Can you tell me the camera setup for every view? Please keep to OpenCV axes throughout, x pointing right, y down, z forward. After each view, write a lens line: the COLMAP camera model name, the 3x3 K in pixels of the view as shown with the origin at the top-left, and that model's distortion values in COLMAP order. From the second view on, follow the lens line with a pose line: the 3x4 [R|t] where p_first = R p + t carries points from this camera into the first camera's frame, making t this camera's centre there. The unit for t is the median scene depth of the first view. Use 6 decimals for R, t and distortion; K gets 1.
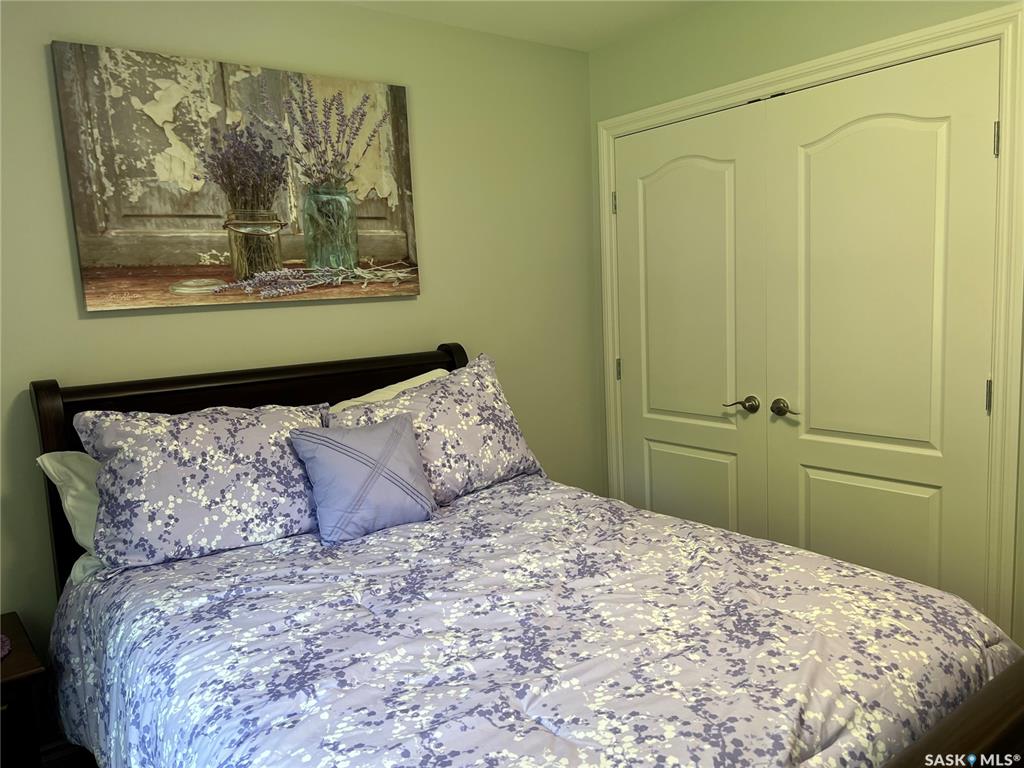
lens RADIAL K [[772.8, 0, 532.7], [0, 772.8, 388.0], [0, 0, 1]] dist [0.047789, -0.052433]
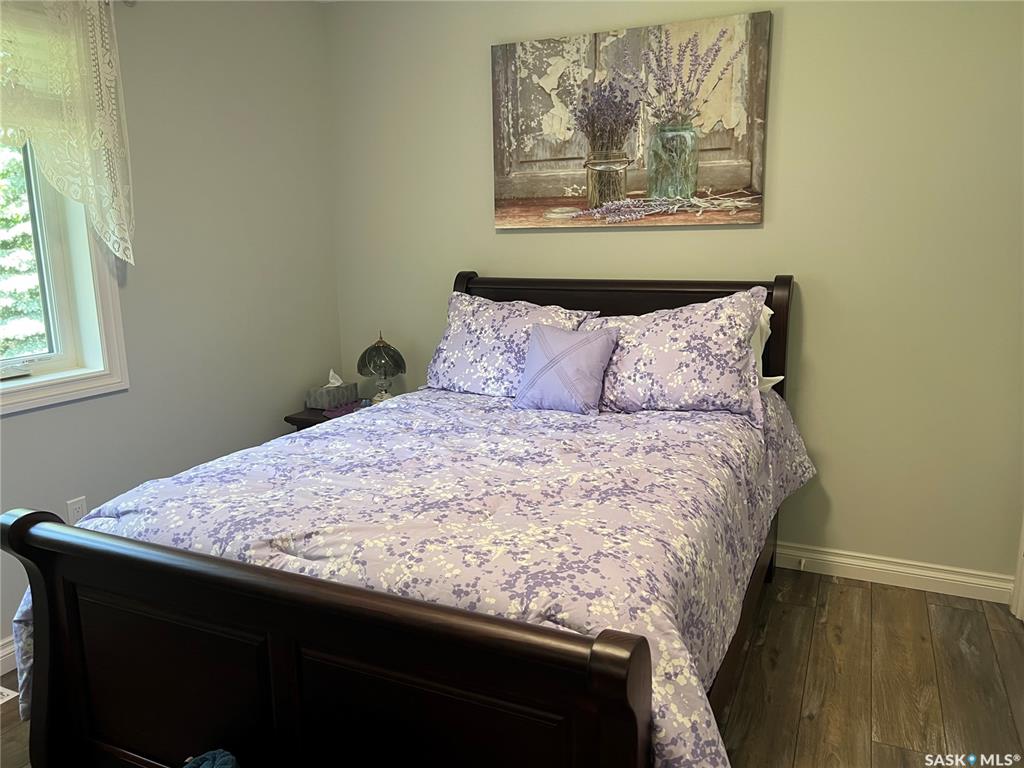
lens RADIAL K [[772.8, 0, 501.9], [0, 772.8, 383.8], [0, 0, 1]] dist [0.047789, -0.052433]
pose [[0.461388, 0.210646, -0.861829, 0.756614], [-0.128563, 0.977026, 0.169975, -0.057414], [0.877834, 0.032375, 0.477869, 0.286319]]
